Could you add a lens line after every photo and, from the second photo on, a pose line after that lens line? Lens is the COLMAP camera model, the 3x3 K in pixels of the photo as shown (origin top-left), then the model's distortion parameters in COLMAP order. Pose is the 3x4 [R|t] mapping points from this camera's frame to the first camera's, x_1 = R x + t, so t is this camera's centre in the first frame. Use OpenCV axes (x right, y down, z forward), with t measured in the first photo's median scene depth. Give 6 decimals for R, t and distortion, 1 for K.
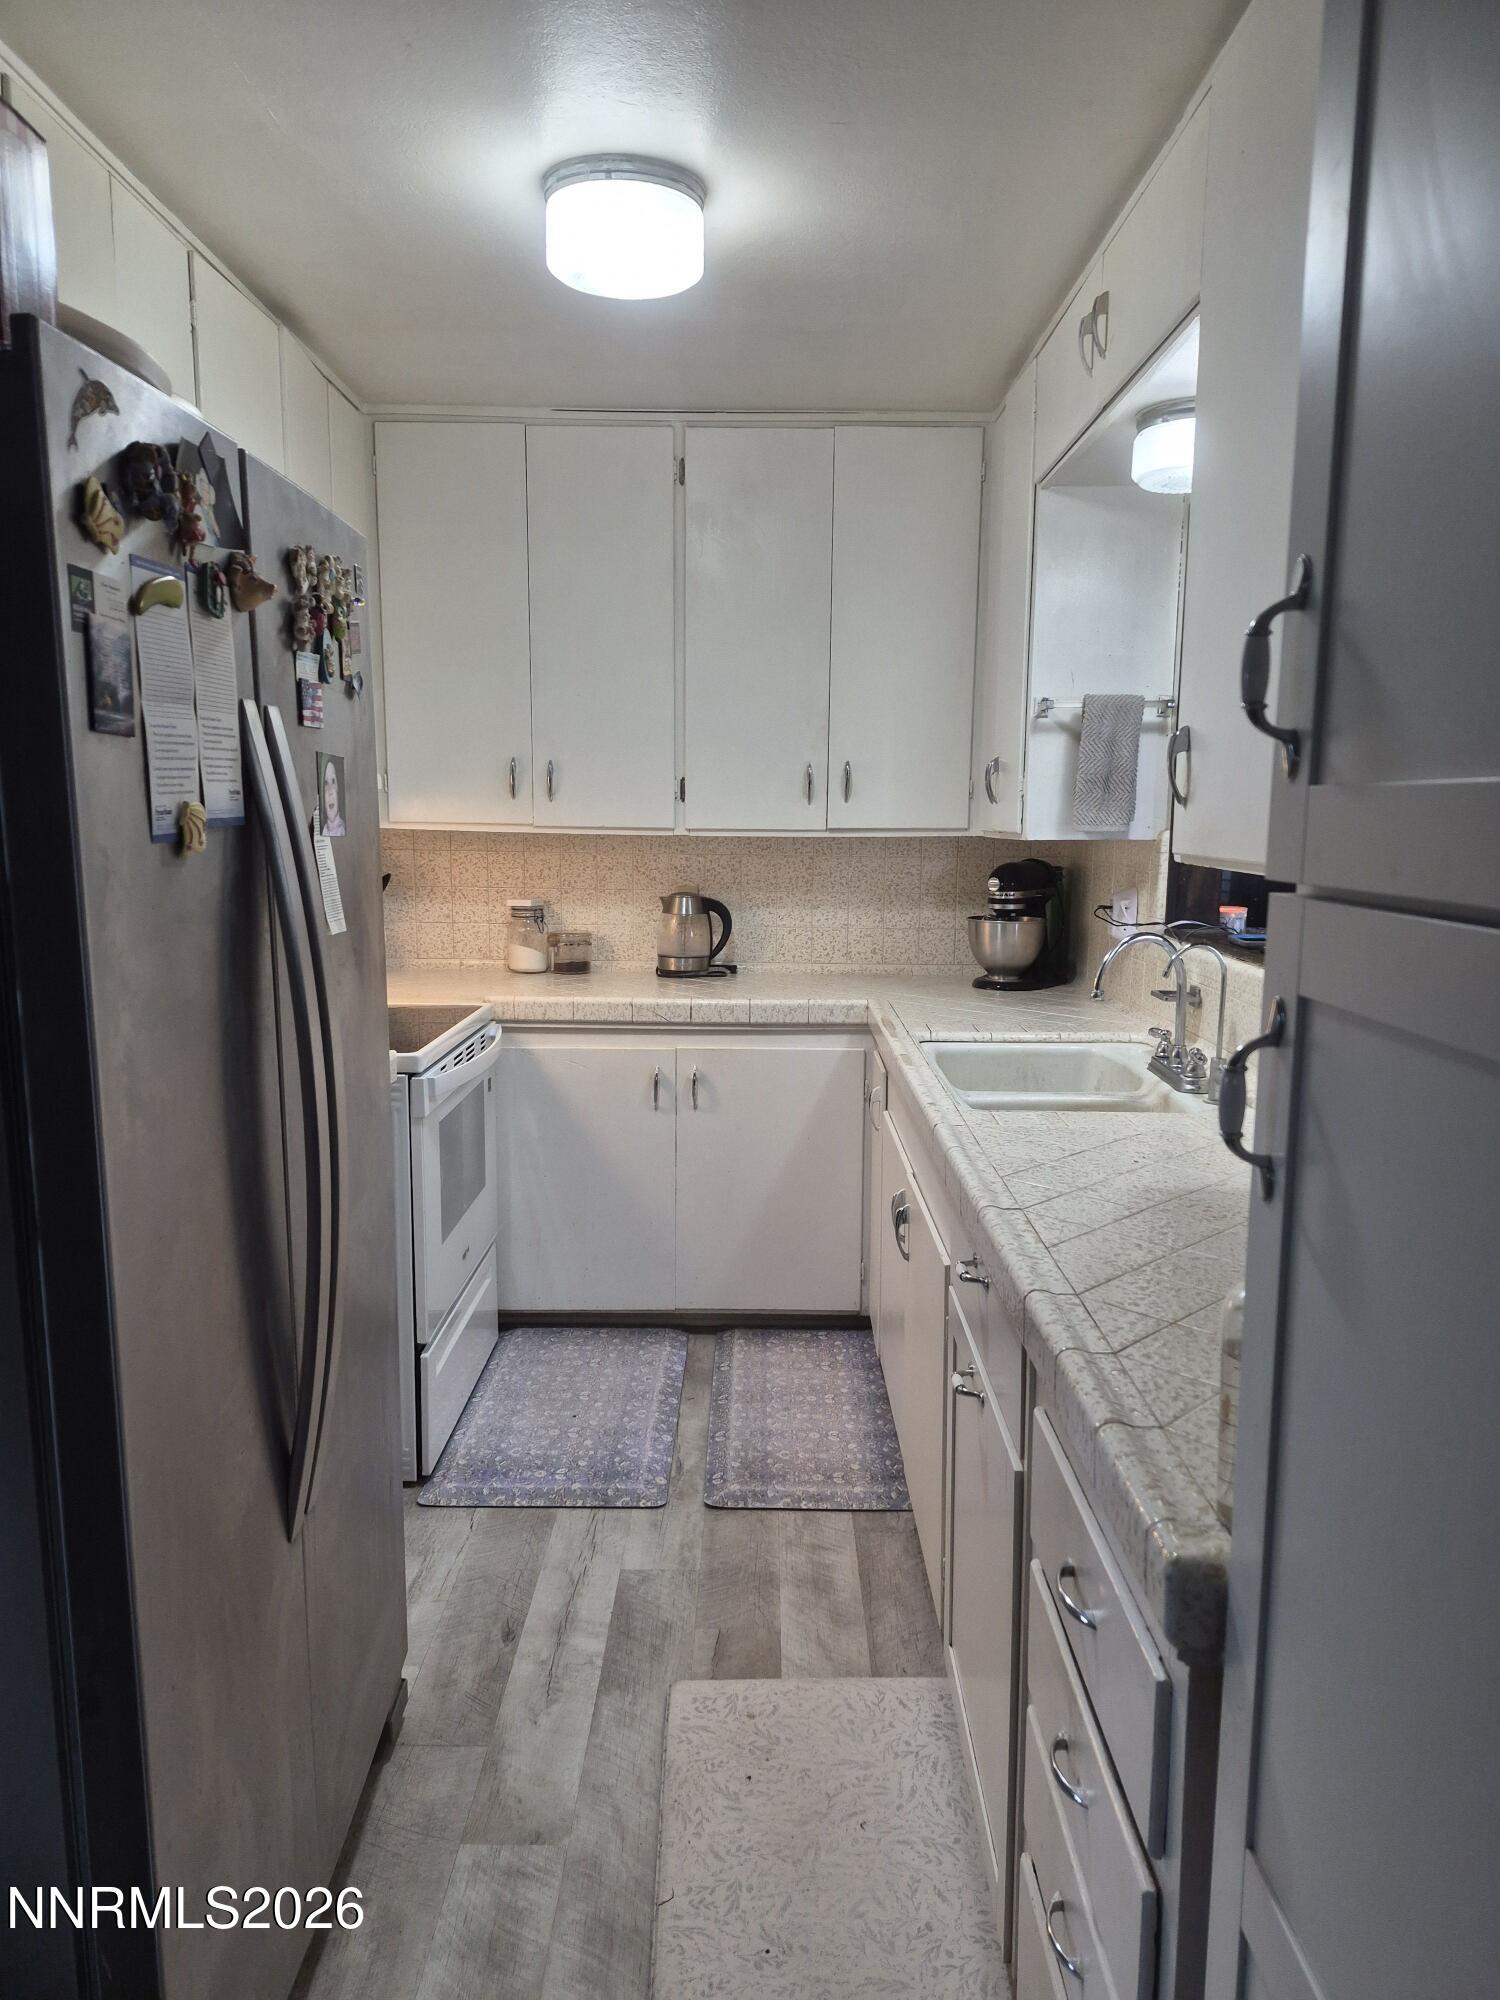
lens RADIAL K [[1374.8, 0, 757.2], [0, 1374.8, 1008.6], [0, 0, 1]] dist [0.064510, -0.057445]
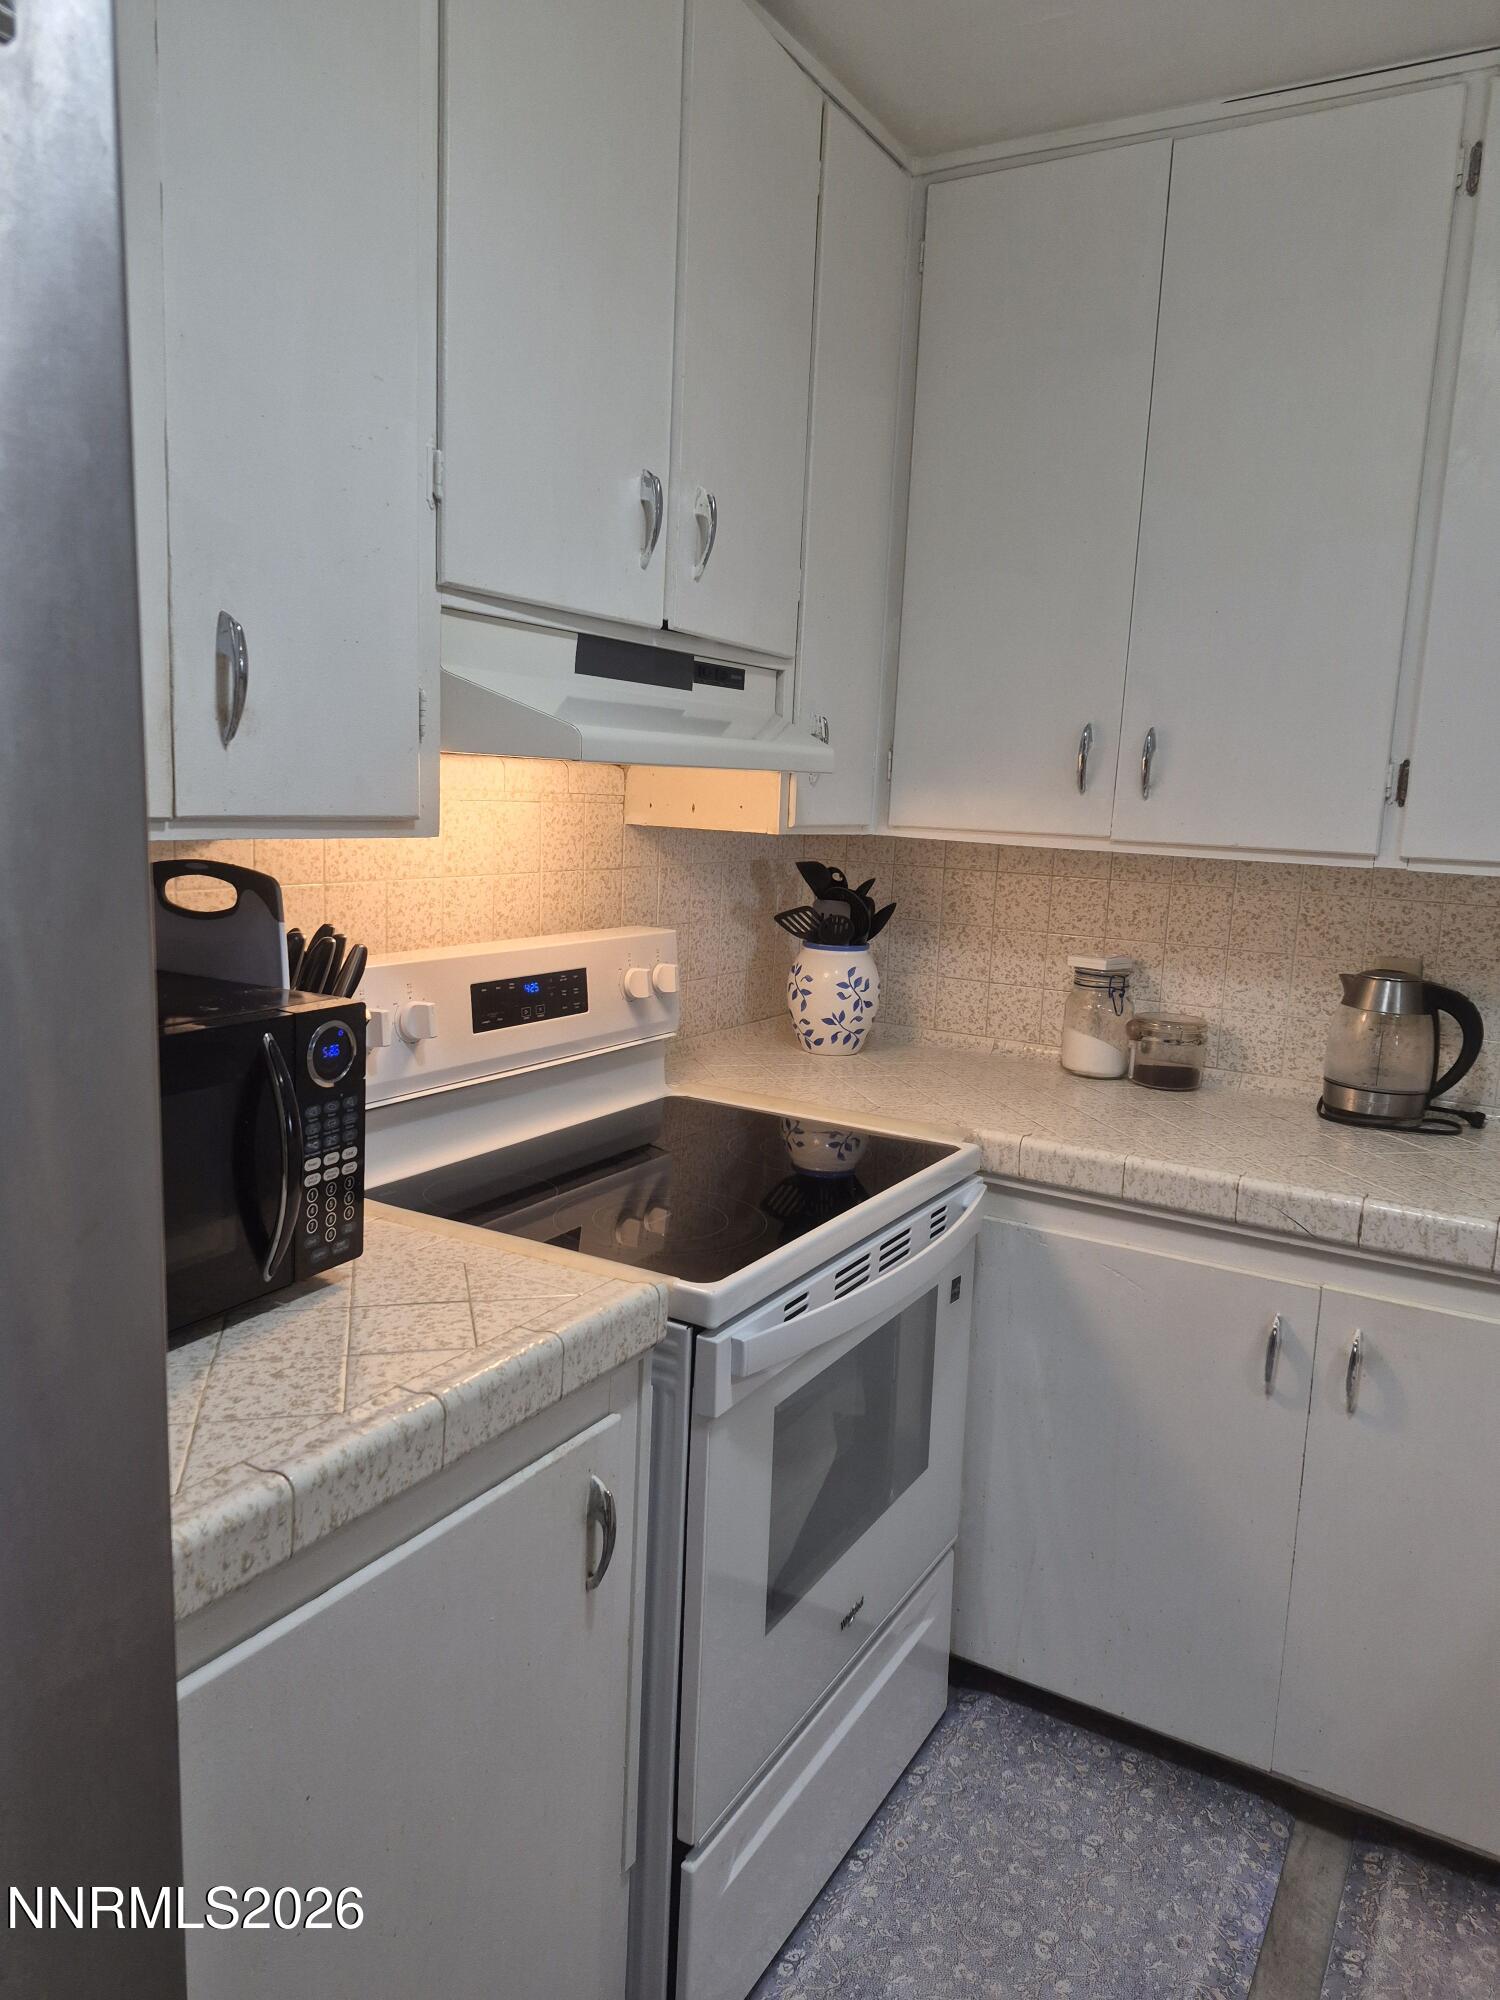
lens RADIAL K [[1374.8, 0, 736.3], [0, 1374.8, 989.2], [0, 0, 1]] dist [0.064510, -0.057445]
pose [[0.859589, 0.101935, -0.500715, 0.001226], [-0.106856, 0.994094, 0.018934, -0.060714], [0.499688, 0.037229, 0.865405, 0.396396]]
